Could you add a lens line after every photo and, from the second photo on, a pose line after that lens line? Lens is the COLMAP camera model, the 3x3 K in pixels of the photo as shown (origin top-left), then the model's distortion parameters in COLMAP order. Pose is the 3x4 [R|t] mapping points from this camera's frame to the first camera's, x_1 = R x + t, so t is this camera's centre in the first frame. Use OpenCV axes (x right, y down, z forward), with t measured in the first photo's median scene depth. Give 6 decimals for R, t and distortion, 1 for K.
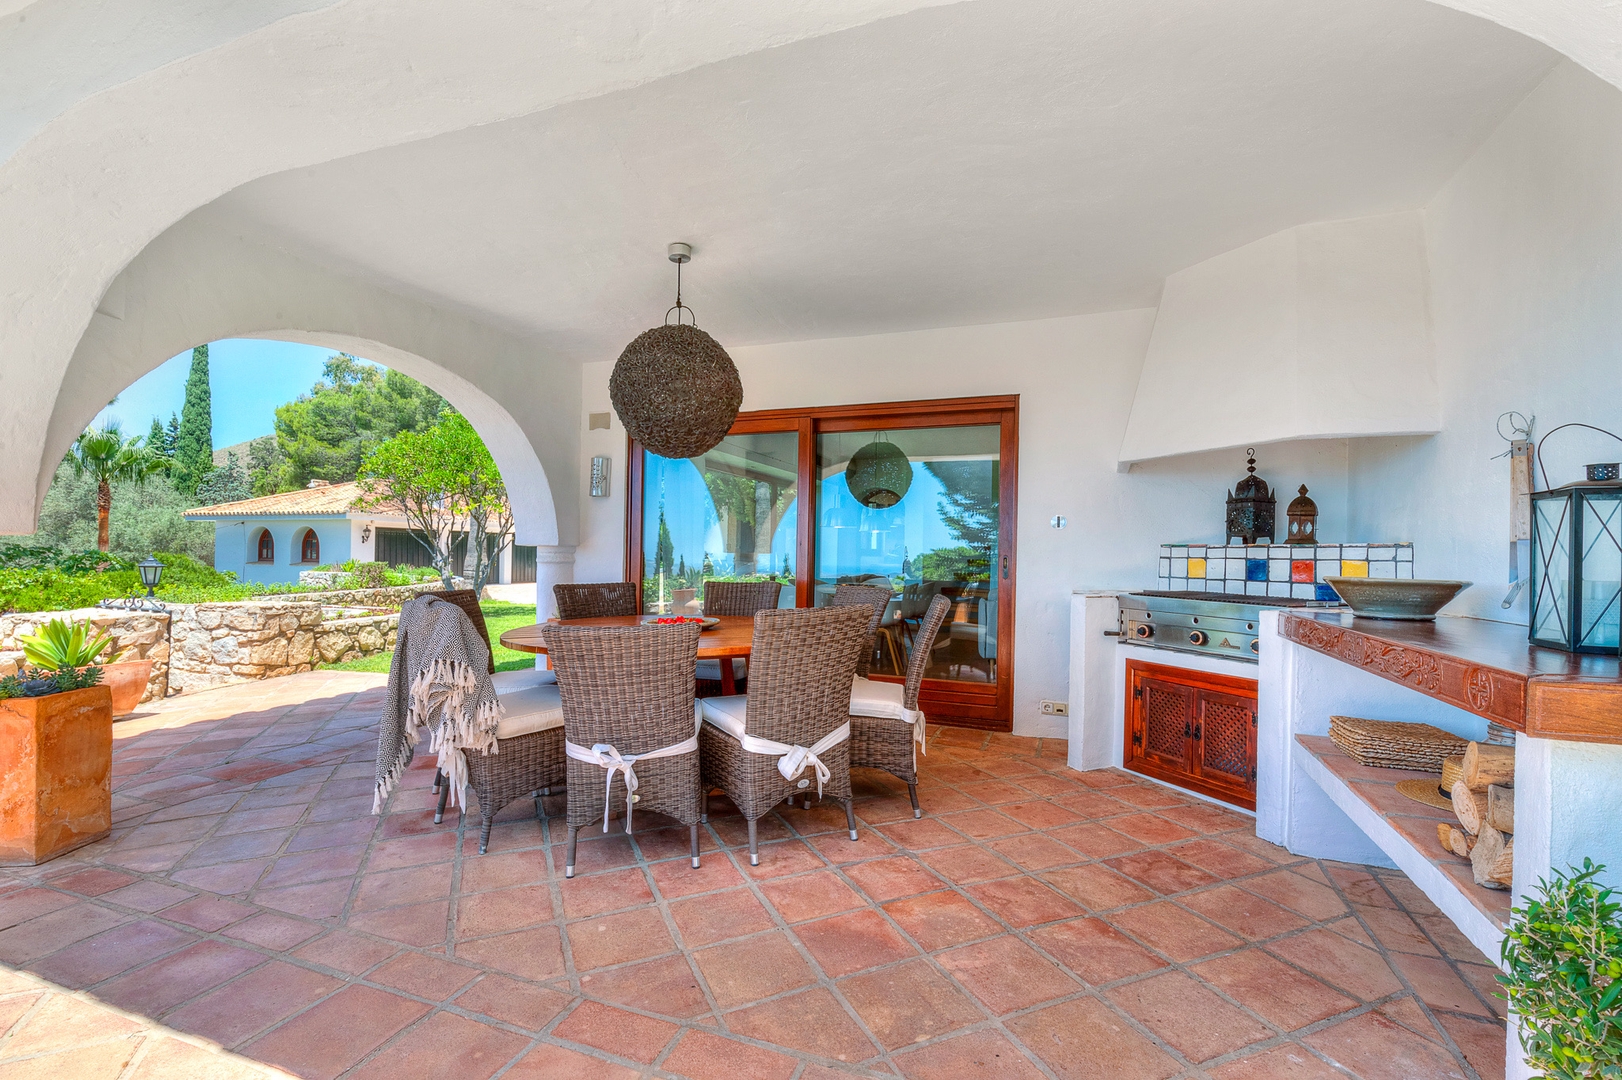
lens RADIAL K [[735.6, 0, 810.3], [0, 735.6, 550.0], [0, 0, 1]] dist [-0.001714, -0.000267]
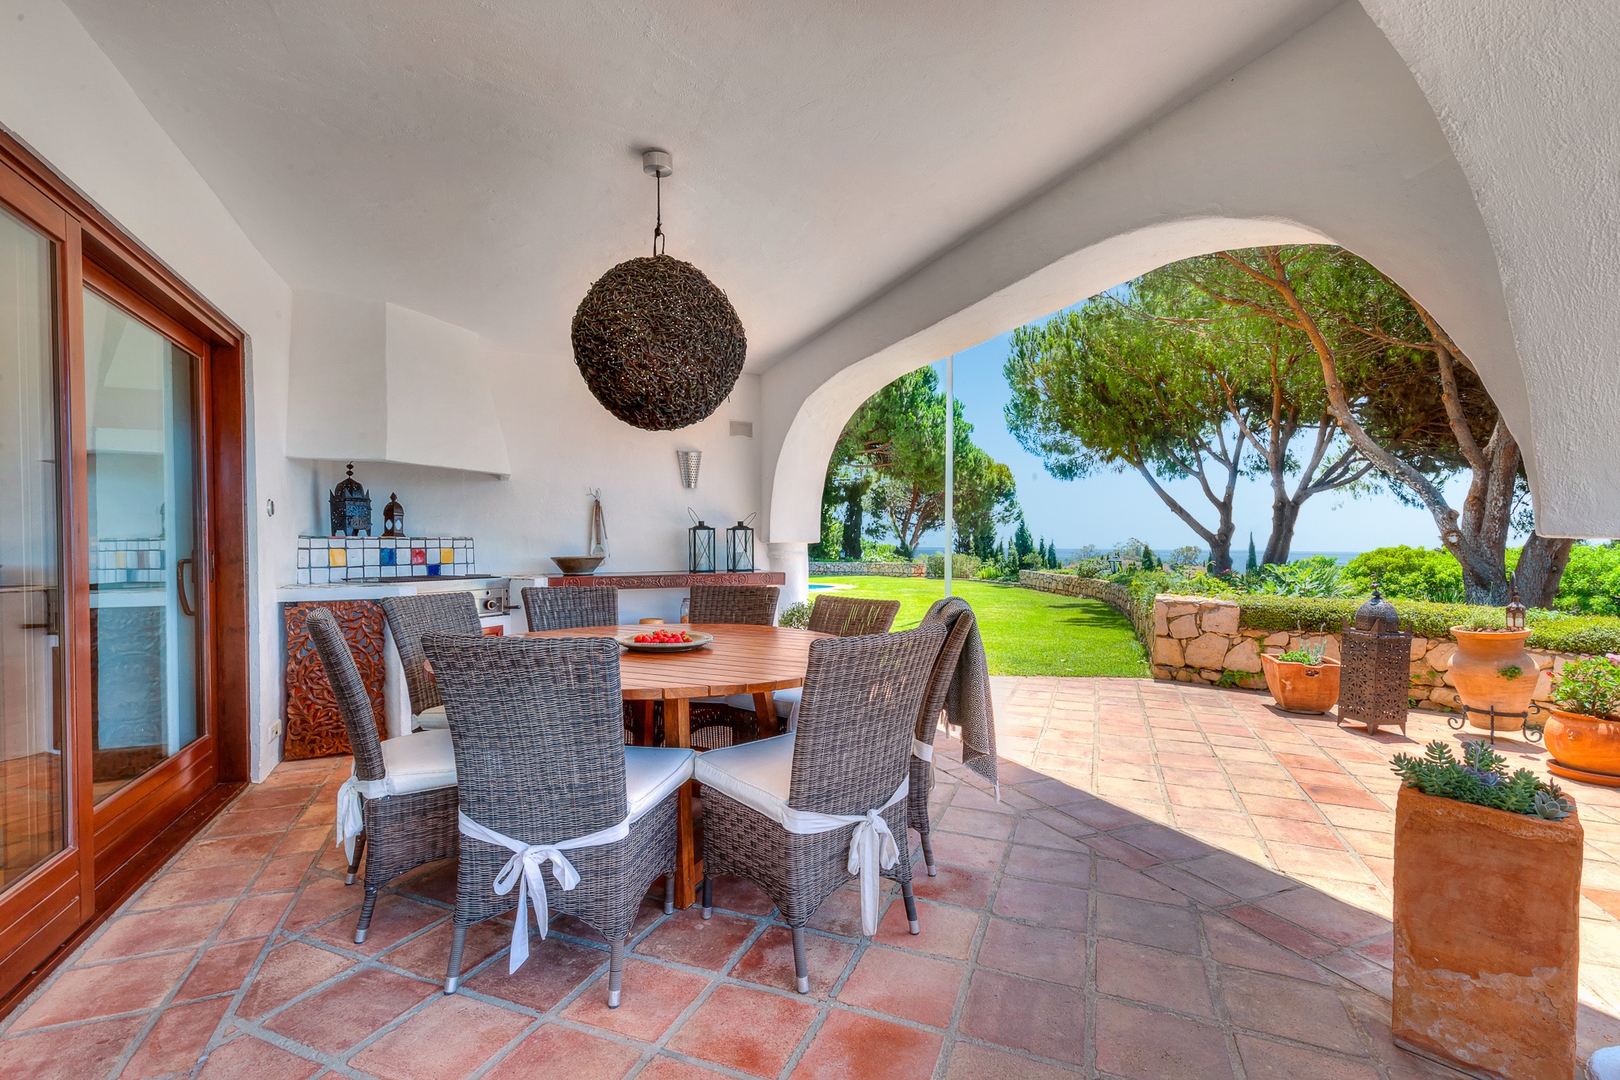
lens RADIAL K [[734.7, 0, 808.9], [0, 734.7, 550.5], [0, 0, 1]] dist [-0.001714, -0.000267]
pose [[-0.700104, -0.015468, 0.713873, -0.829987], [-0.014731, 0.999865, 0.007218, -0.004236], [-0.713889, -0.005462, -0.700238, 1.395405]]
